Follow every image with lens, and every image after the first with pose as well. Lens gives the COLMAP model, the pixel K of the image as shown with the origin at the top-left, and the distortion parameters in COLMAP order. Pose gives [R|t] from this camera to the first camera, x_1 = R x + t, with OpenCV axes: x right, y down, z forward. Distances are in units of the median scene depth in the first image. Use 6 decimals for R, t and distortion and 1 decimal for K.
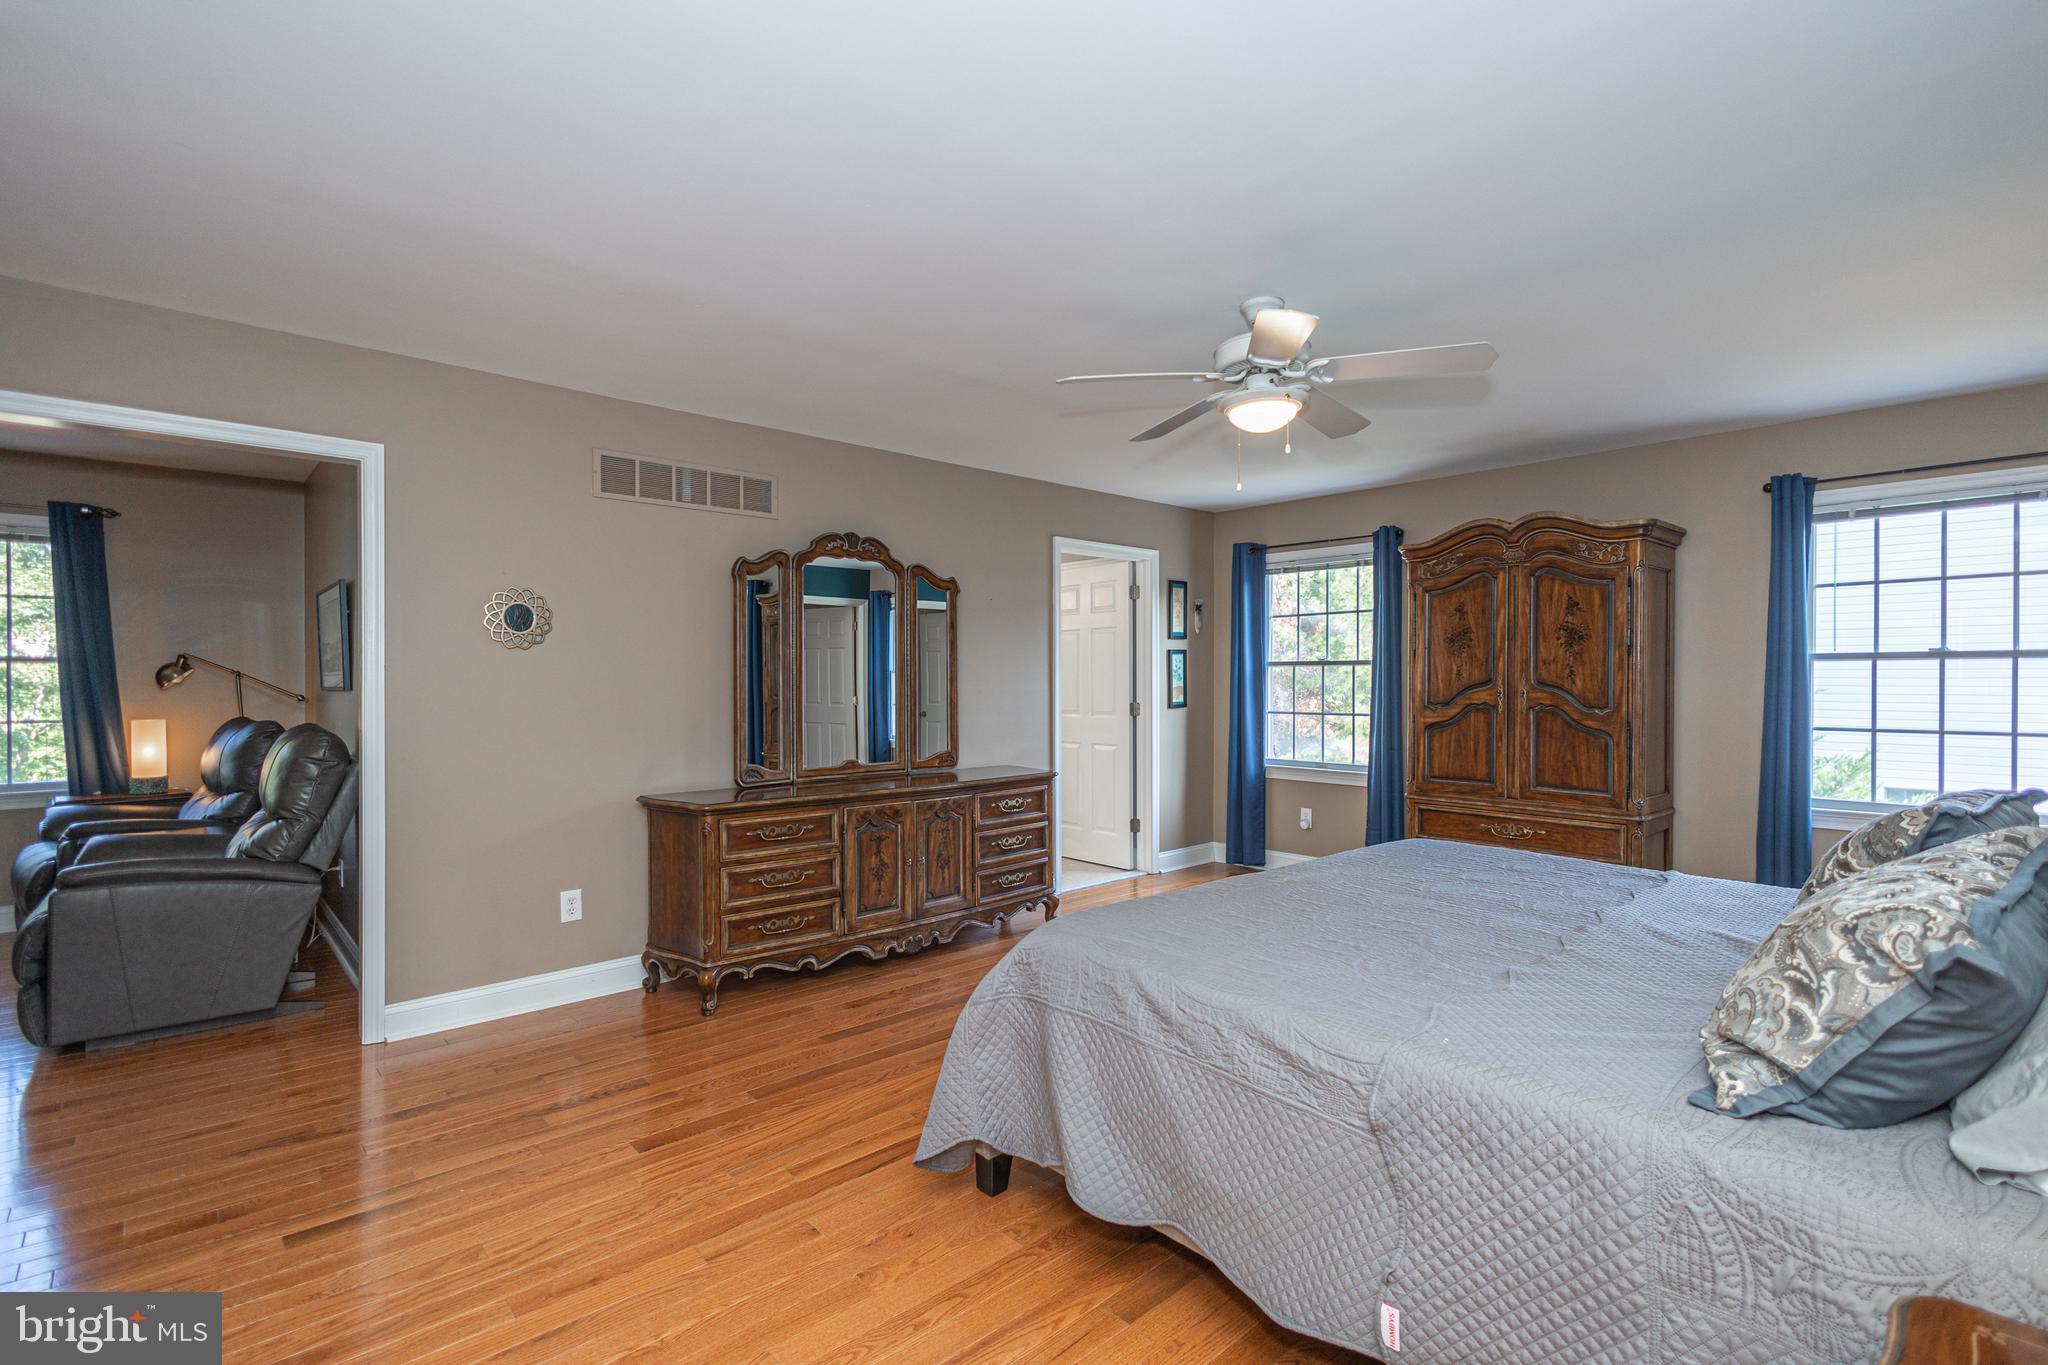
lens RADIAL K [[945.7, 0, 1012.5], [0, 945.7, 696.3], [0, 0, 1]] dist [0.010047, -0.000181]
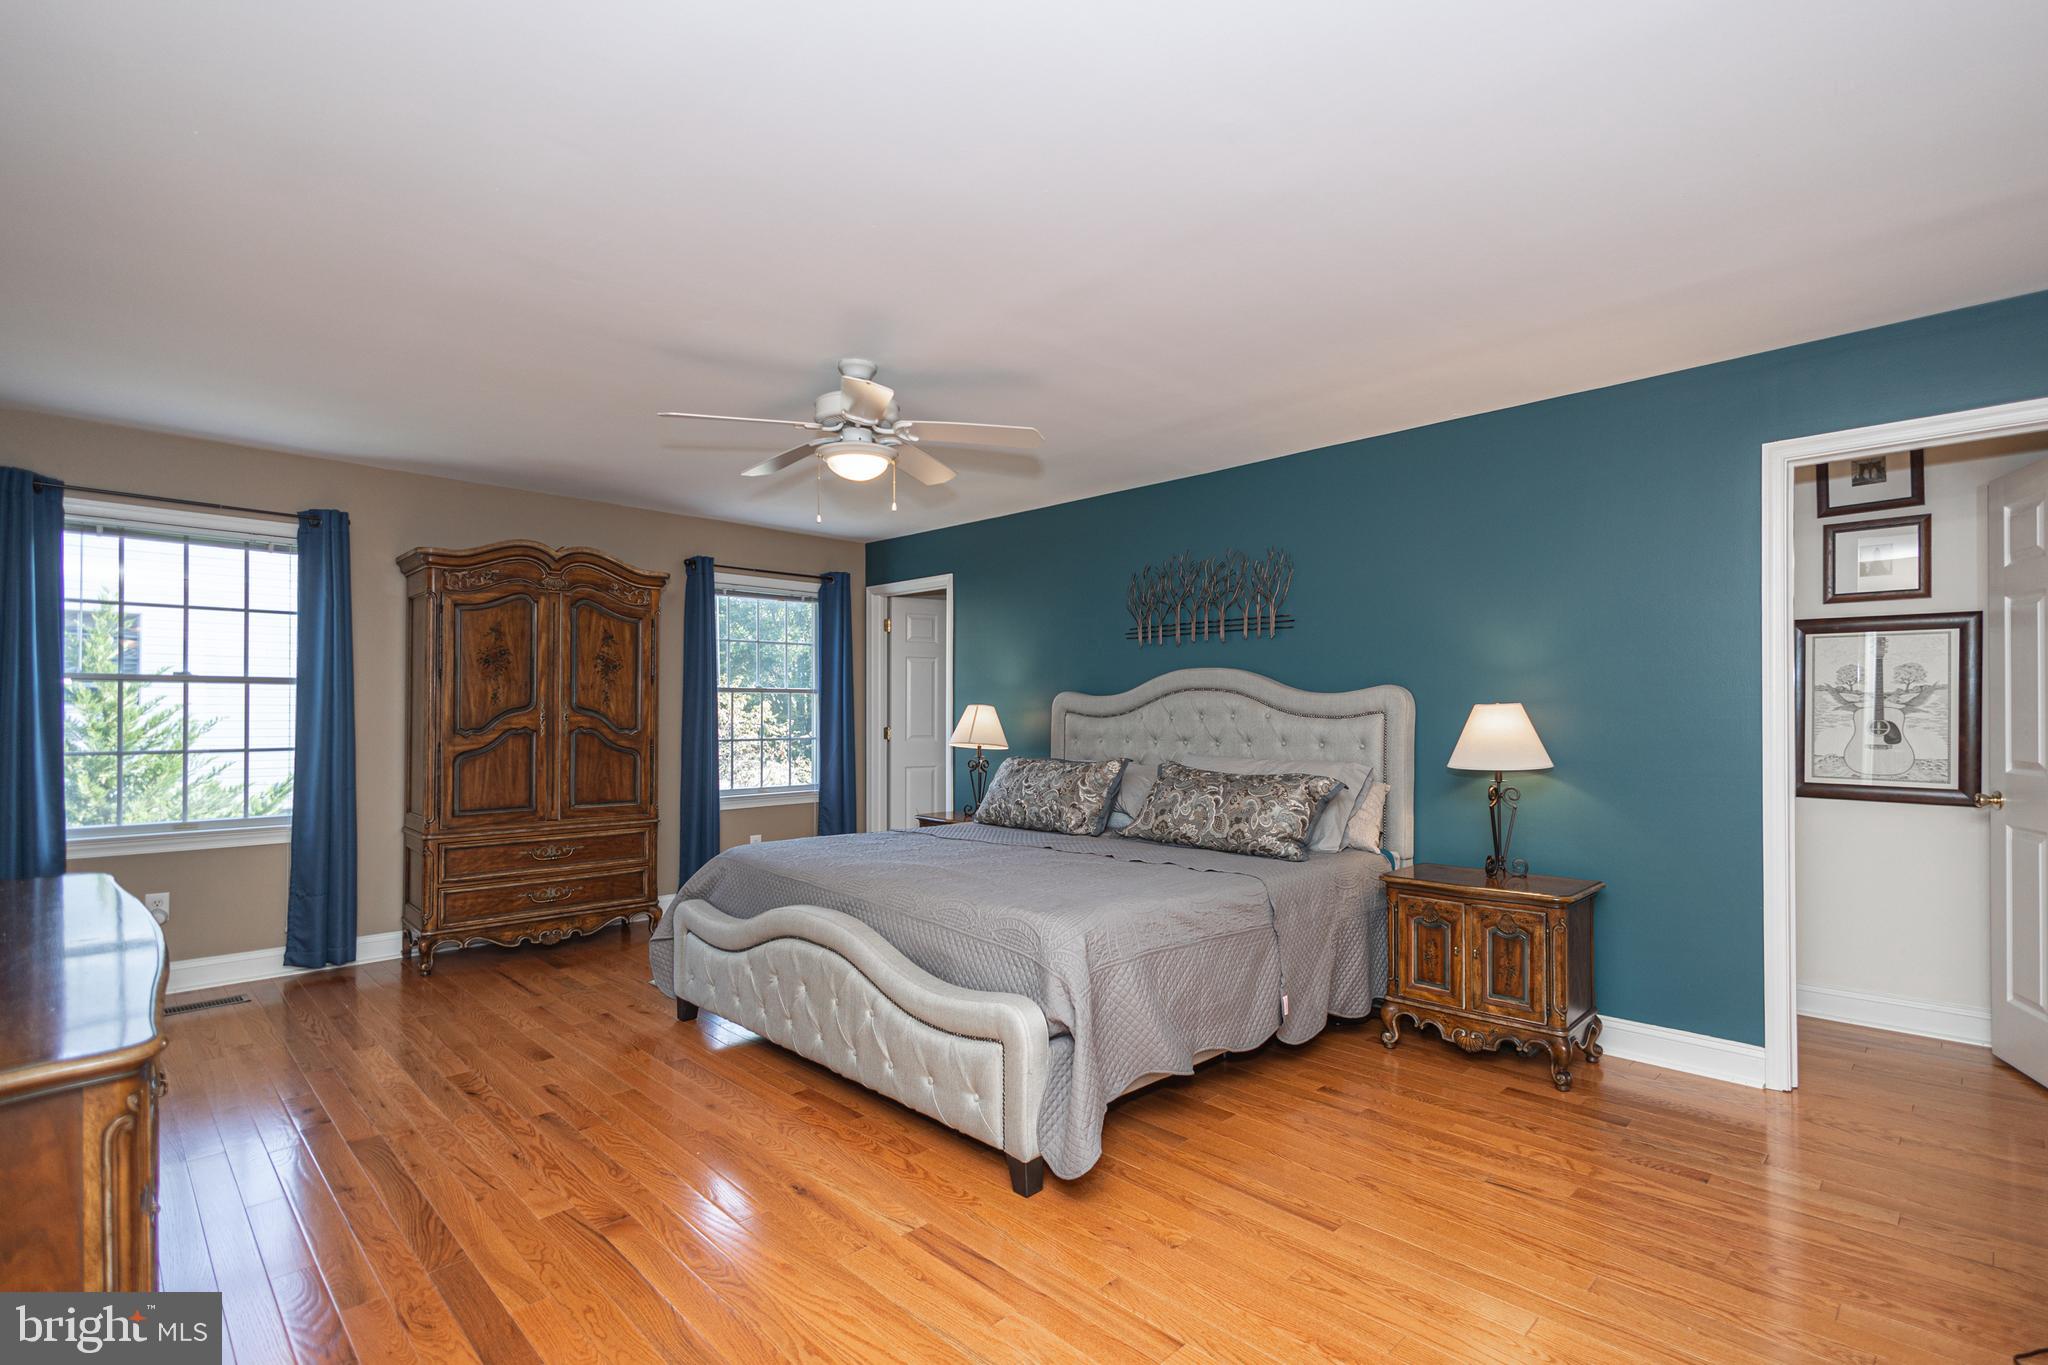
lens RADIAL K [[945.7, 0, 1012.5], [0, 945.7, 696.3], [0, 0, 1]] dist [0.010047, -0.000181]
pose [[-0.041420, 0.011145, 0.999080, -0.508741], [0.011298, 0.999879, -0.010685, -0.009048], [-0.999078, 0.010845, -0.041541, 0.540857]]
